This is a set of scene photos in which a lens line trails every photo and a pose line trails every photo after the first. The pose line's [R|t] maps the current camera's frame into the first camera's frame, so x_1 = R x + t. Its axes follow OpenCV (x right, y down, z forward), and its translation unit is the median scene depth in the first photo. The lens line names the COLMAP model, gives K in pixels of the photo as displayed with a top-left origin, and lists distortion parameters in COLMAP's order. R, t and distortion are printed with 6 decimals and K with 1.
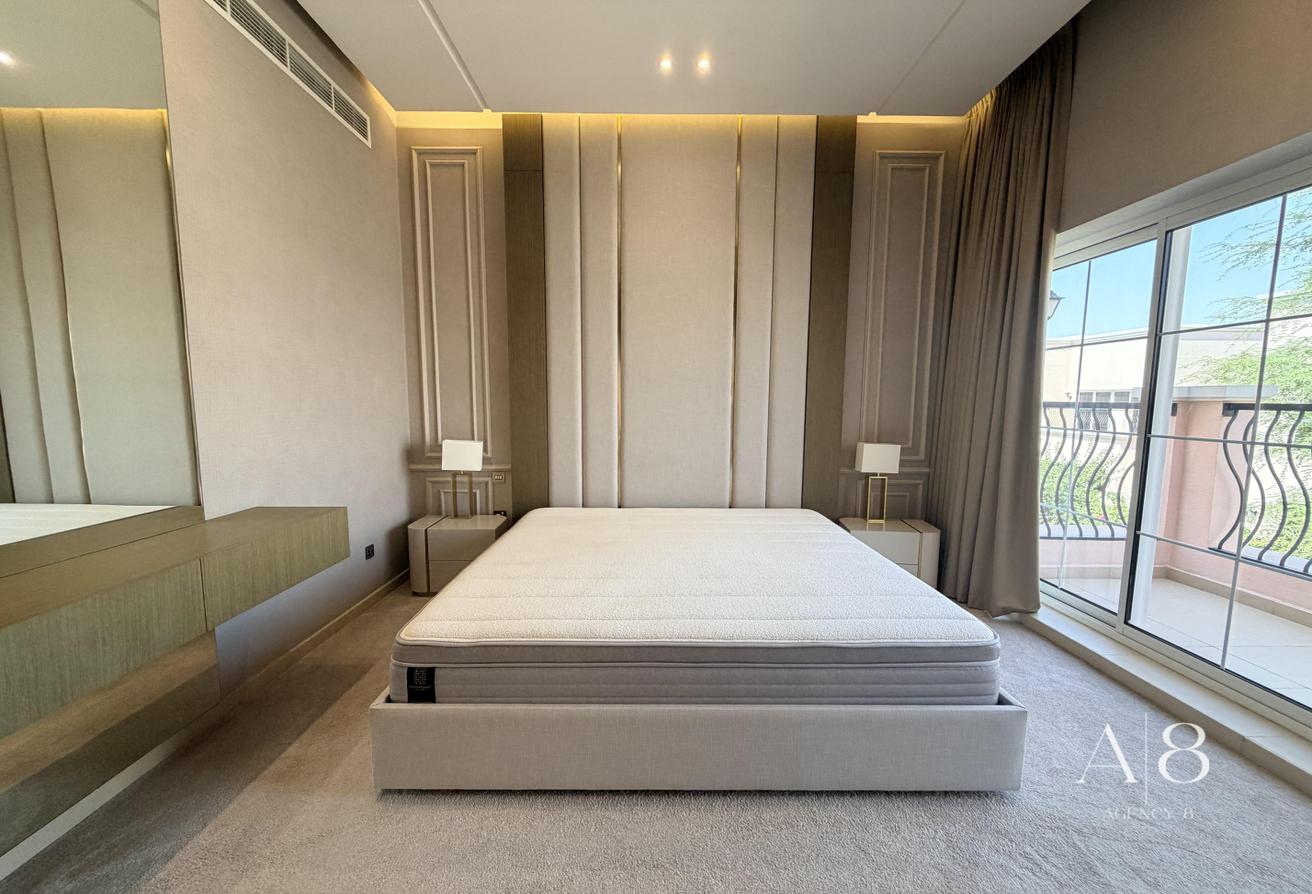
lens RADIAL K [[522.1, 0, 654.6], [0, 522.1, 456.9], [0, 0, 1]] dist [0.000564, -0.000206]
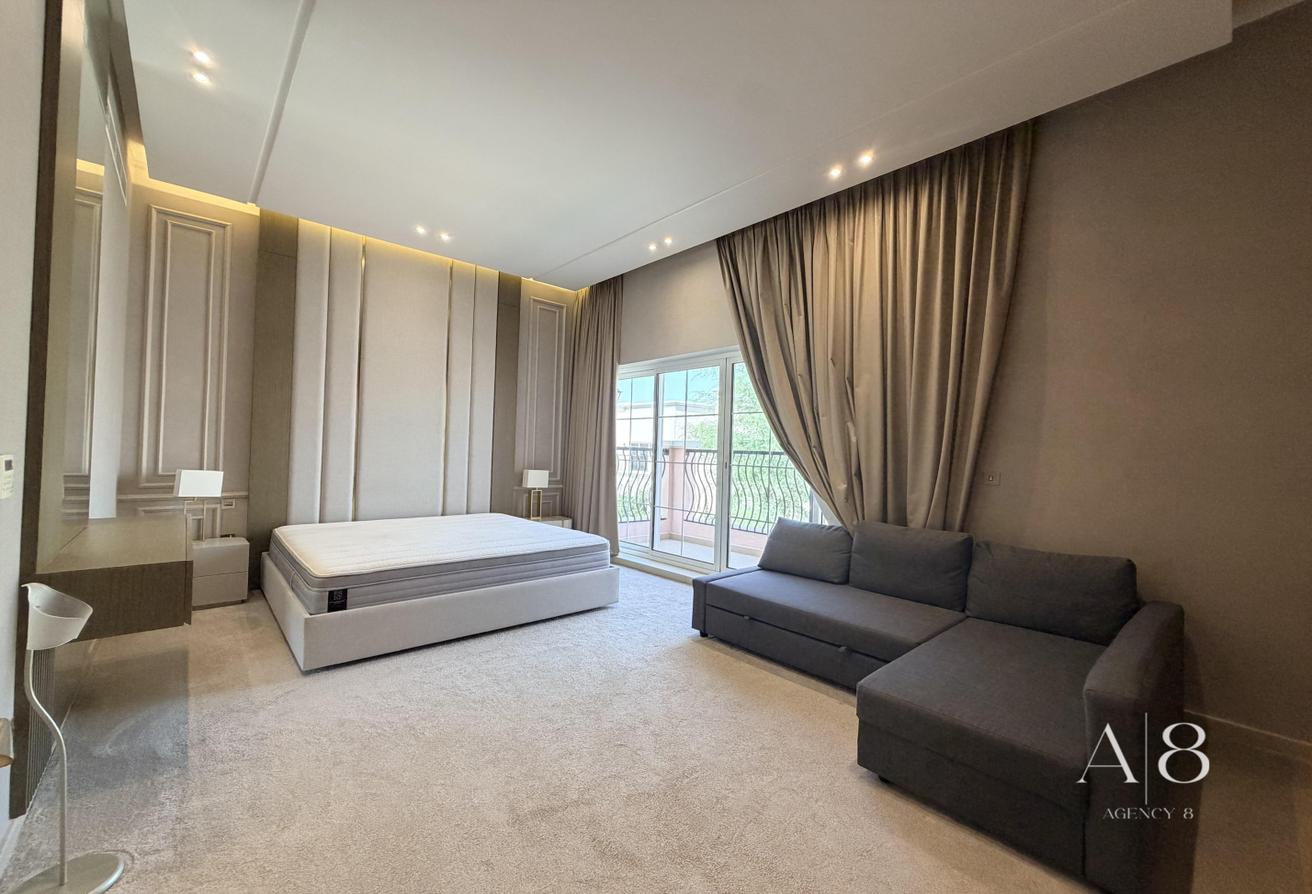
lens RADIAL K [[523.0, 0, 658.2], [0, 523.0, 445.0], [0, 0, 1]] dist [0.000783, -0.000074]
pose [[0.745309, 0.024213, 0.666279, -0.390235], [0.047383, 0.994890, -0.089159, 0.062847], [-0.665033, 0.098021, 0.740353, -0.486545]]
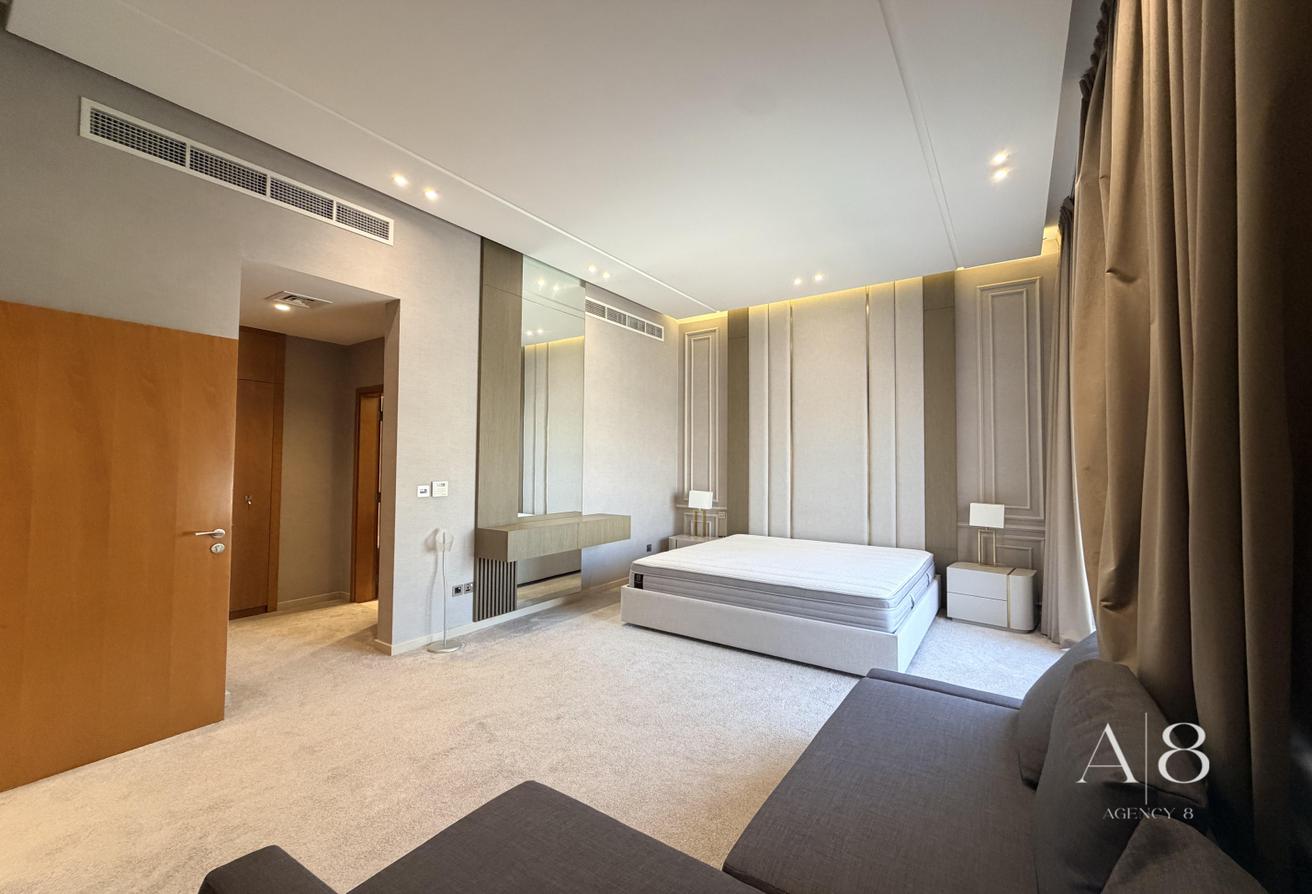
lens RADIAL K [[523.0, 0, 658.2], [0, 523.0, 445.0], [0, 0, 1]] dist [0.000783, -0.000074]
pose [[0.822697, -0.018524, -0.568179, 0.512470], [-0.066354, 0.989508, -0.128338, 0.050102], [0.564595, 0.143284, 0.812836, -0.519763]]
